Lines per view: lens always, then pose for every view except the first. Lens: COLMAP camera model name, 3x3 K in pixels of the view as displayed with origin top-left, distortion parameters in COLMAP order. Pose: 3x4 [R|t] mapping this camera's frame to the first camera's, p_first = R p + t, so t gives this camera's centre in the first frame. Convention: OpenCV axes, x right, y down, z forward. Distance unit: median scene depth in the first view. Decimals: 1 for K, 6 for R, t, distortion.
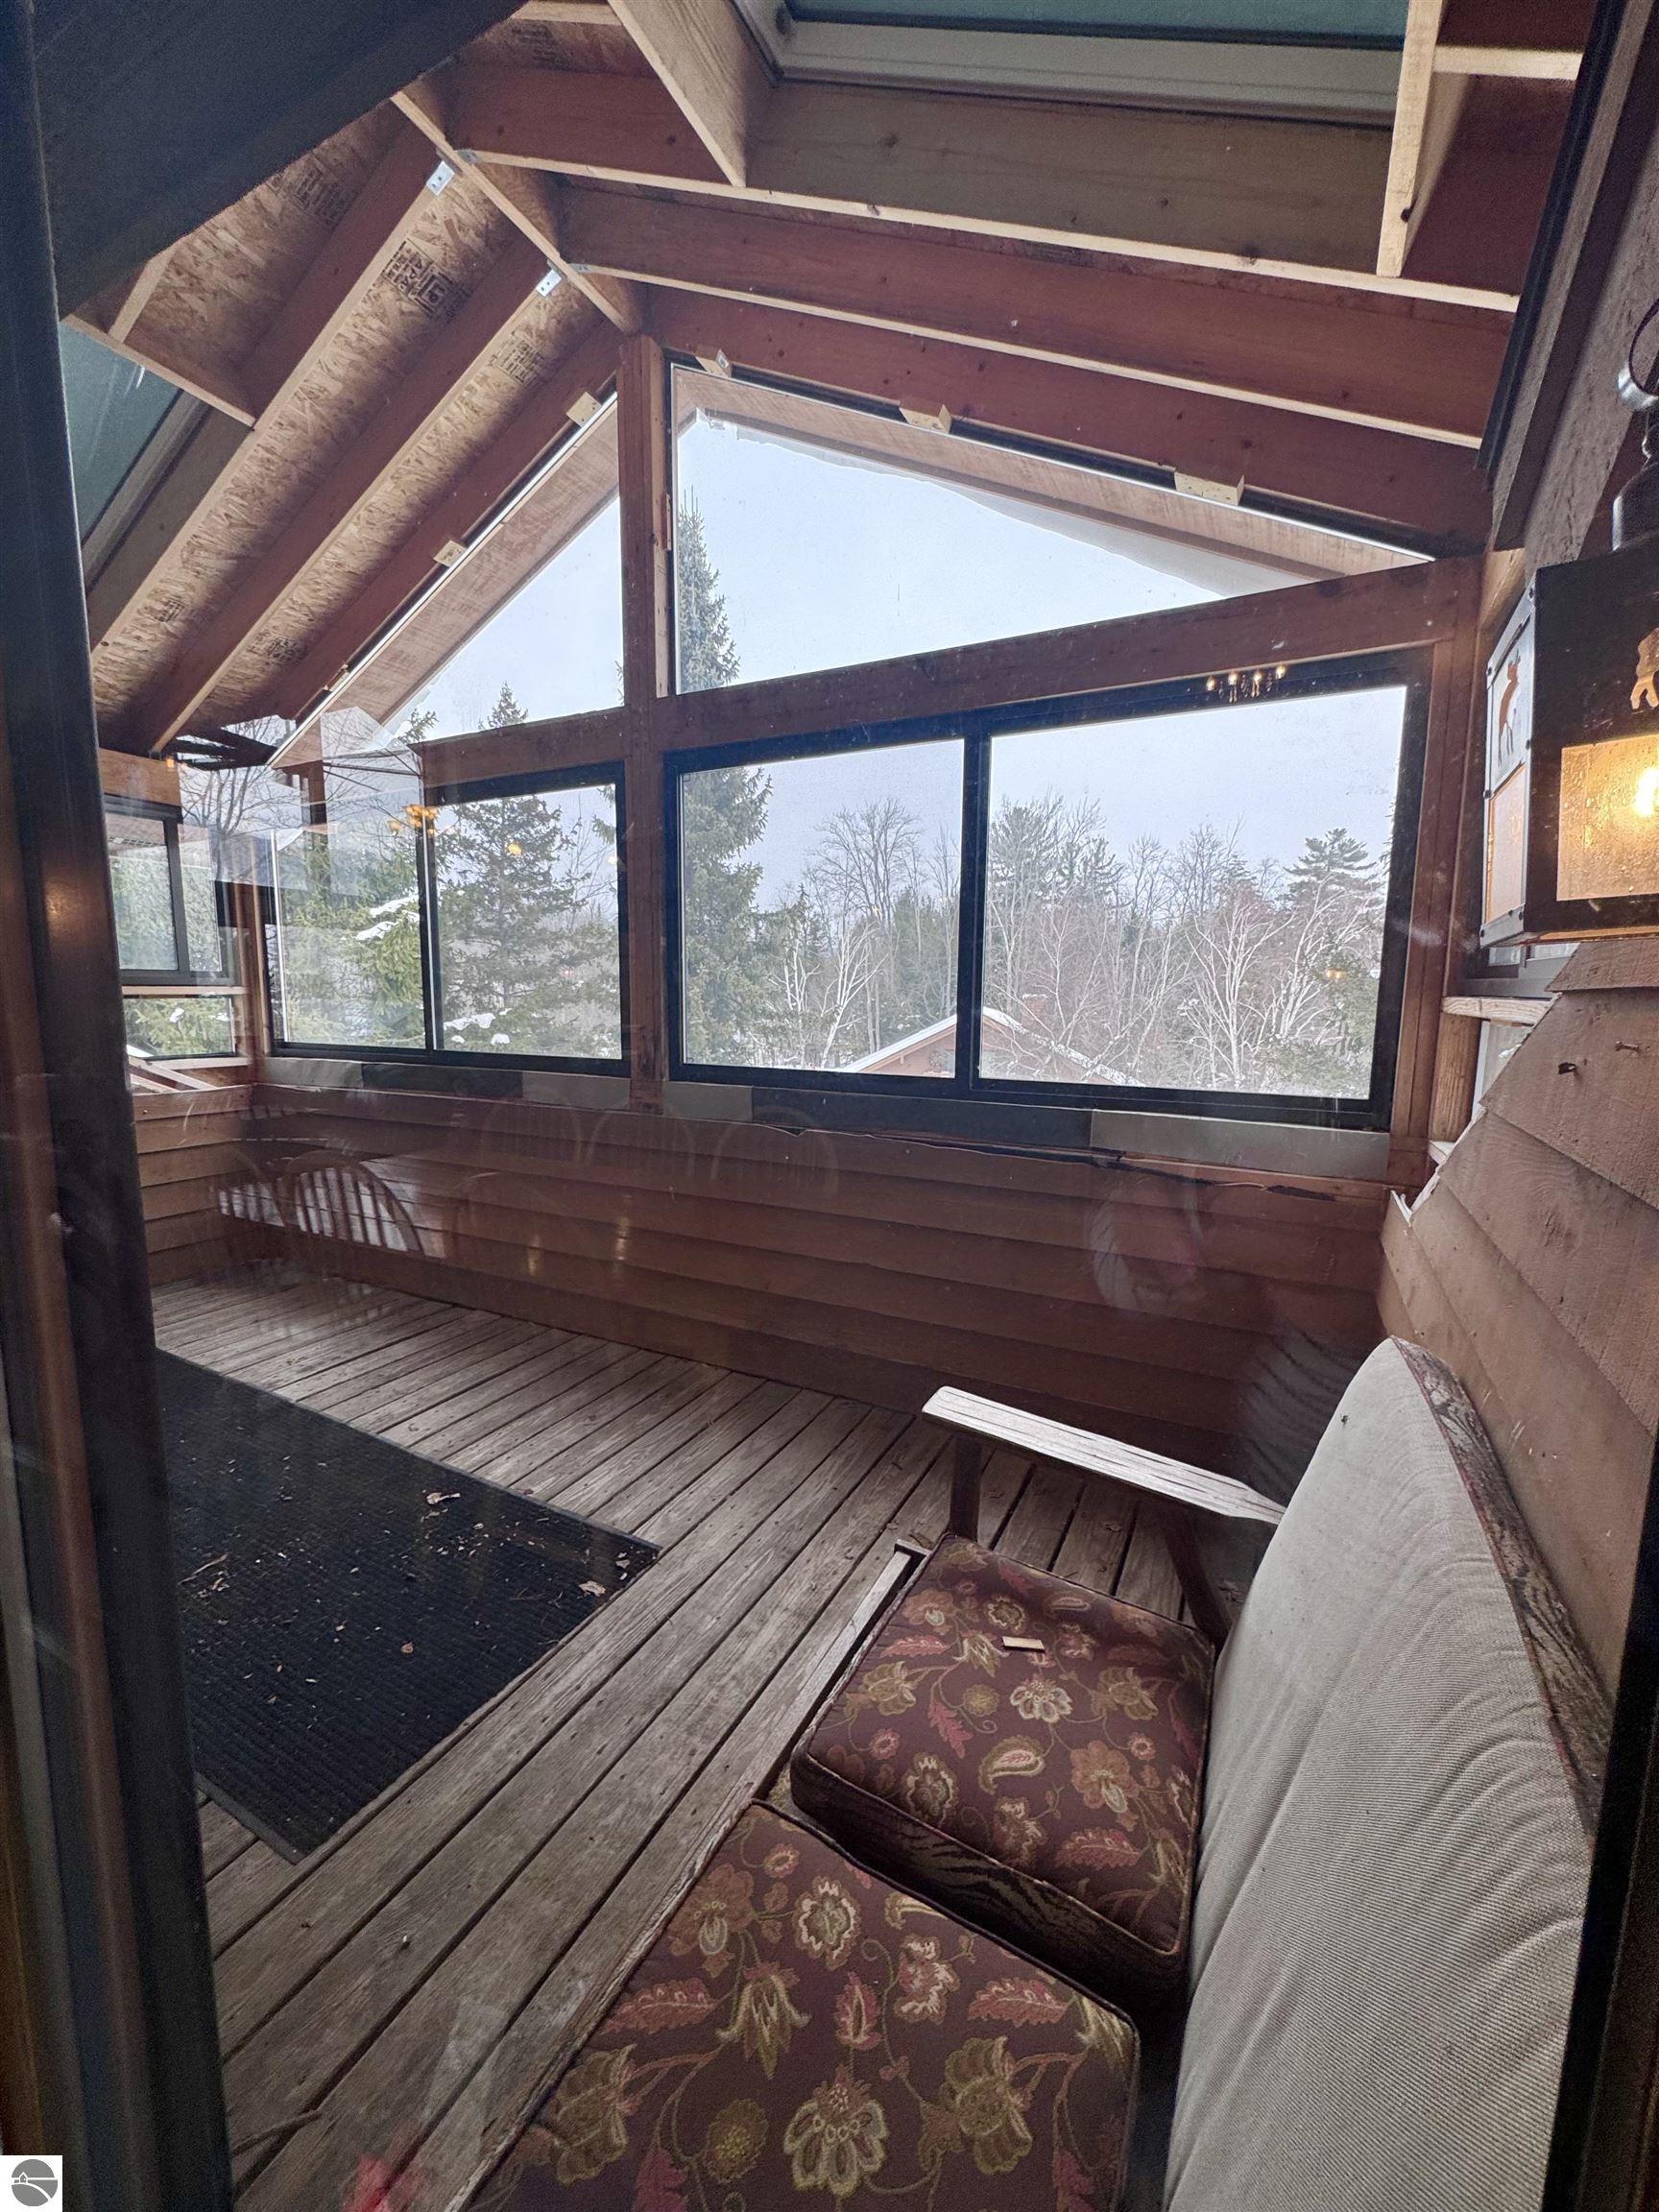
lens RADIAL K [[880.5, 0, 827.7], [0, 880.5, 1106.1], [0, 0, 1]] dist [-0.003263, 0.000131]
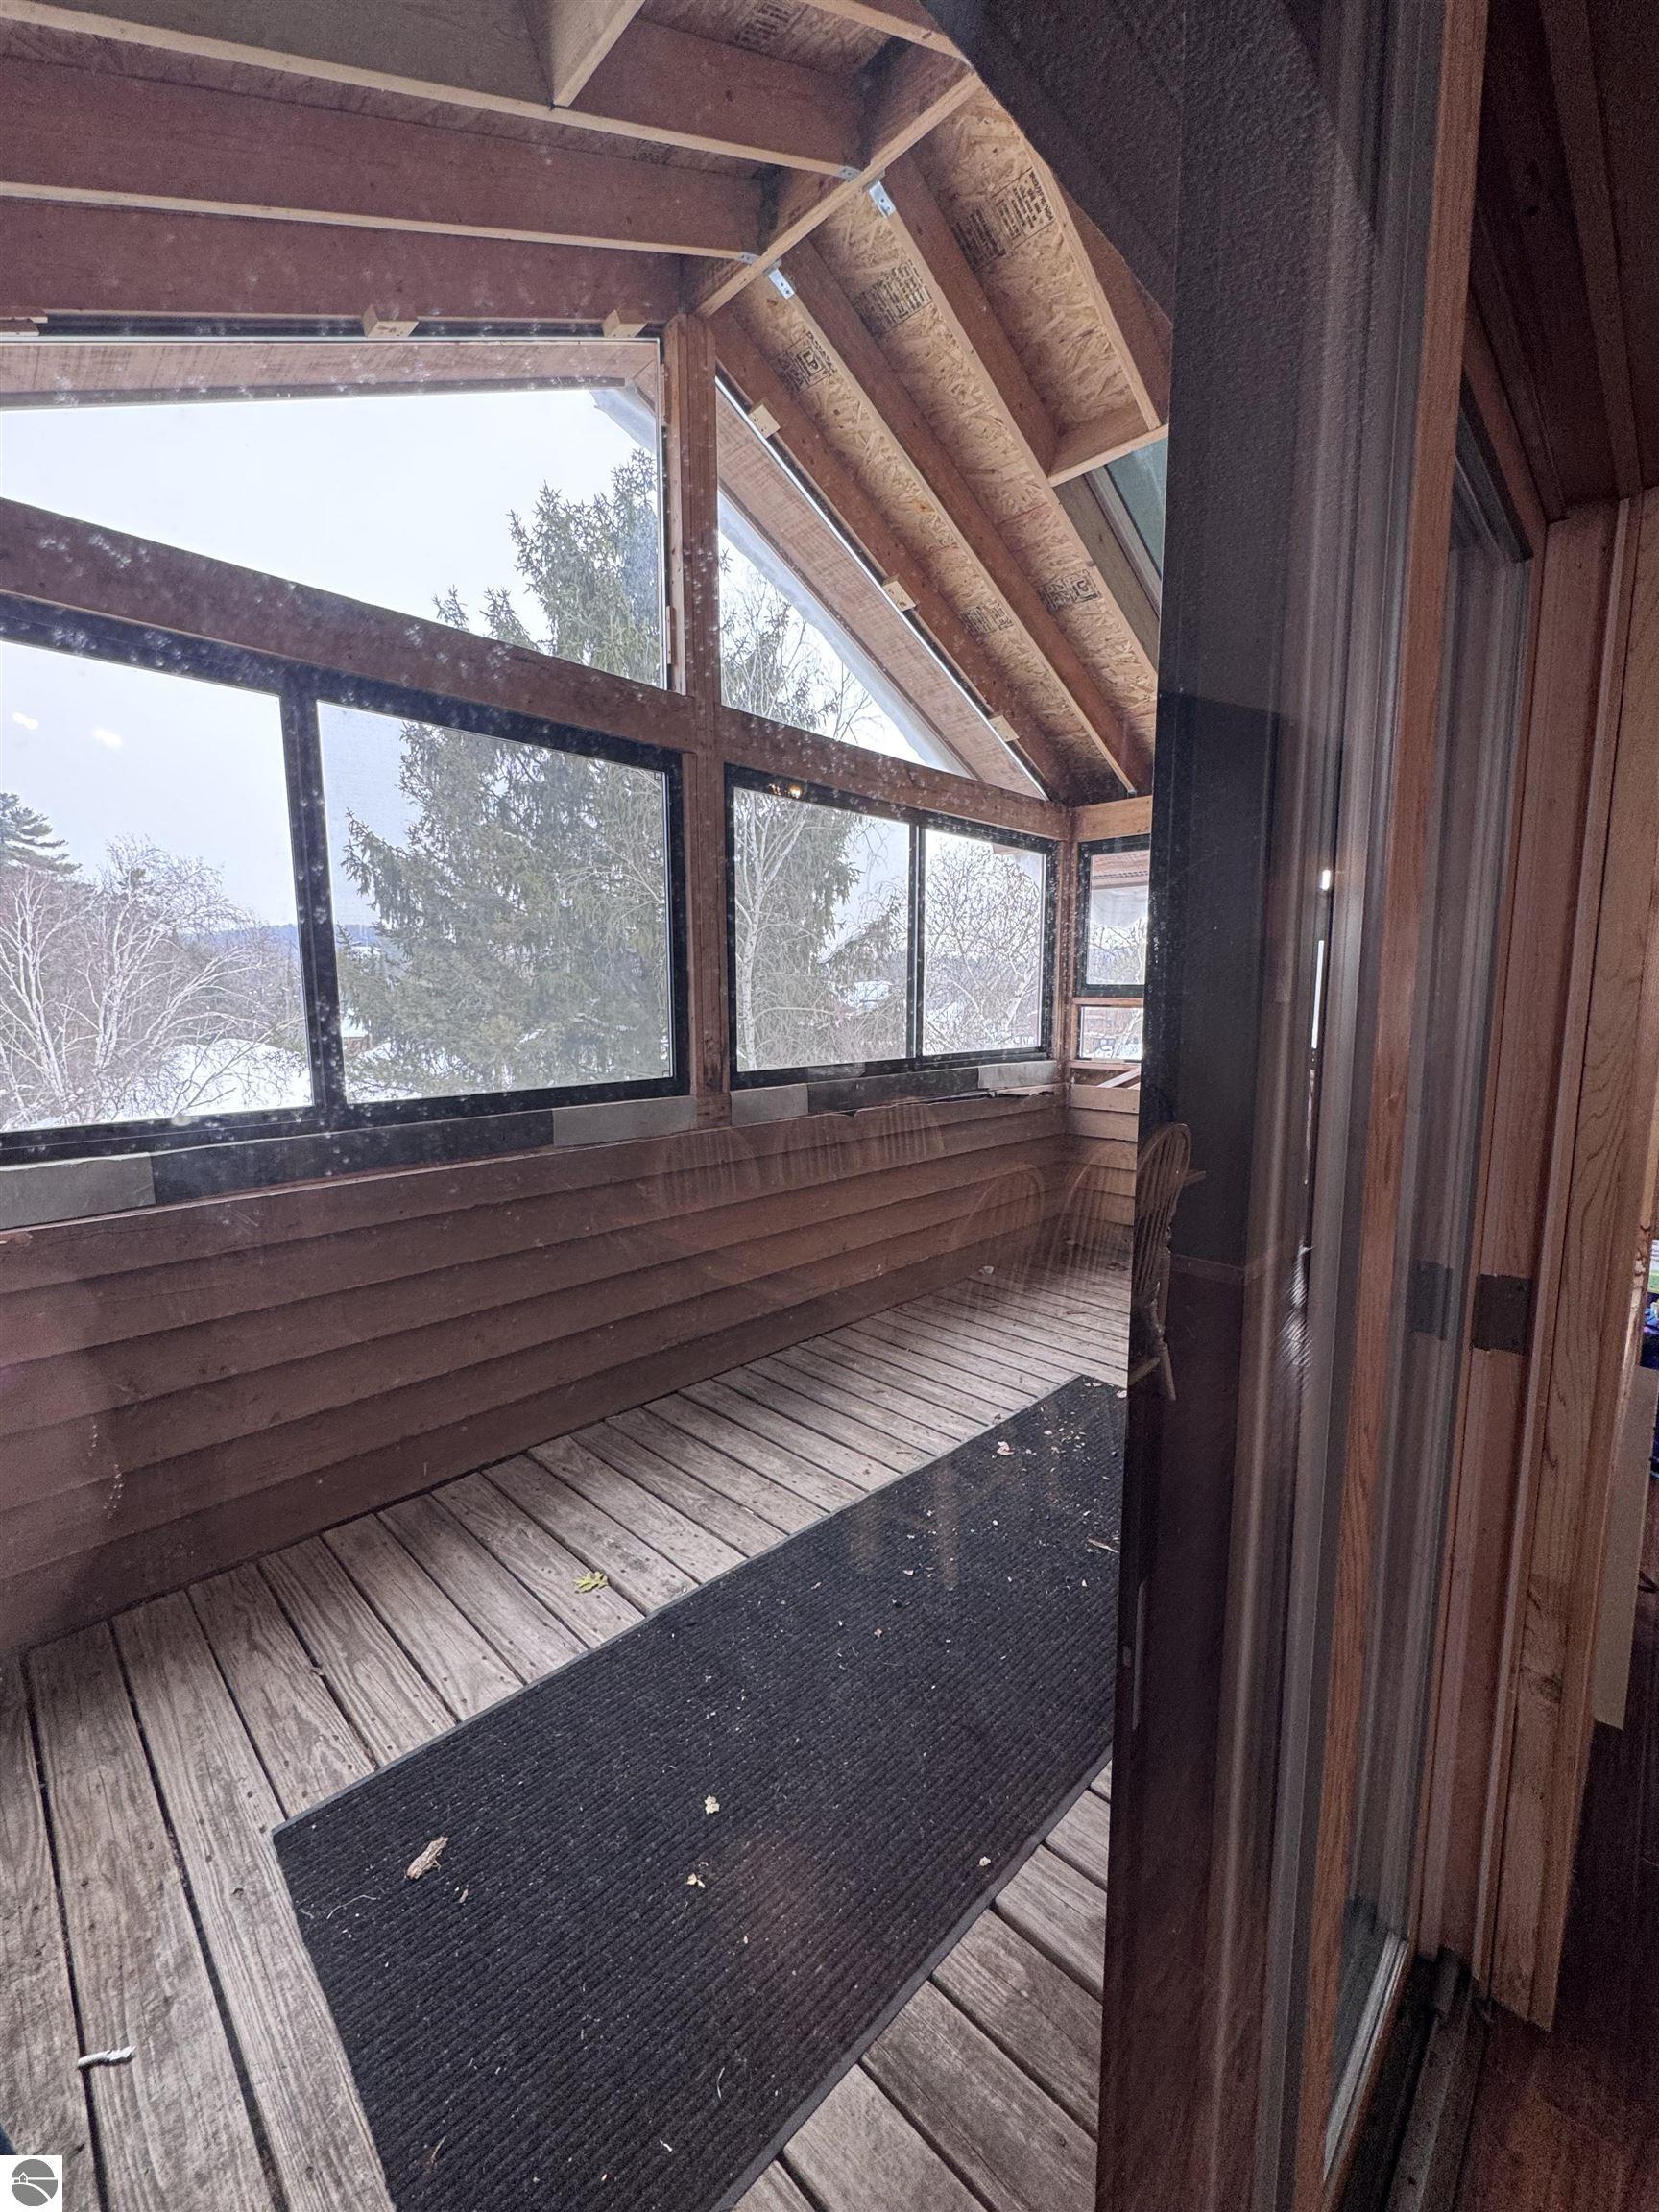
lens RADIAL K [[880.5, 0, 824.0], [0, 880.5, 1106.5], [0, 0, 1]] dist [-0.003263, 0.000131]
pose [[0.303569, -0.131766, 0.943654, -1.156822], [0.124104, 0.987423, 0.097953, -0.101335], [-0.944692, 0.087375, 0.316104, 0.624018]]
